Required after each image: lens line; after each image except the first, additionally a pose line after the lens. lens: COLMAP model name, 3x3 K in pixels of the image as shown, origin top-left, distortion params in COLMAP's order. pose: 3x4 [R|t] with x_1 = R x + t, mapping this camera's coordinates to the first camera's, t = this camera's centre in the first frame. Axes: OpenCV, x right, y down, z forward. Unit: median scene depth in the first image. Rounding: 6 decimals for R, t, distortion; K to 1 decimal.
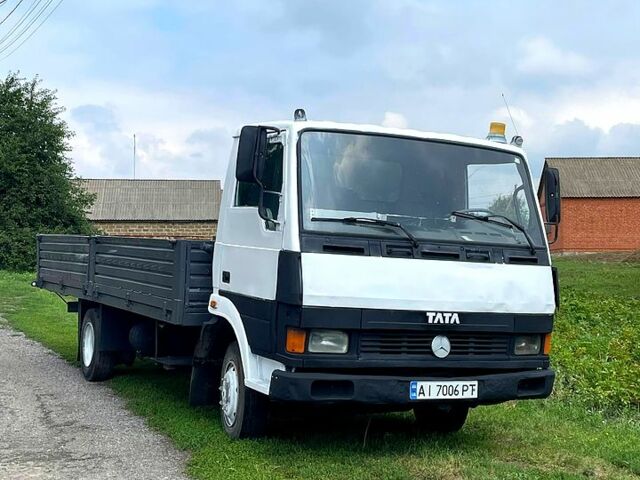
lens RADIAL K [[1174.6, 0, 318.0], [0, 1174.6, 233.4], [0, 0, 1]] dist [0.108163, 0.000000]
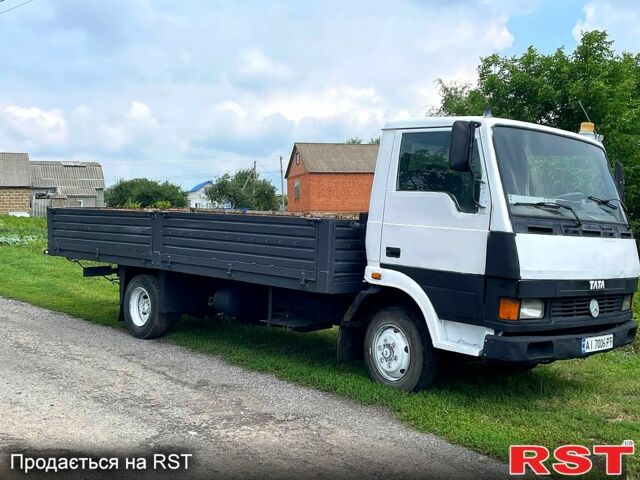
lens RADIAL K [[865.2, 0, 321.7], [0, 865.2, 242.6], [0, 0, 1]] dist [0.100794, 0.000000]
pose [[0.943226, -0.015195, 0.331803, -0.436496], [-0.003333, 0.998470, 0.055200, -0.019120], [-0.332134, -0.053172, 0.941732, 0.236219]]
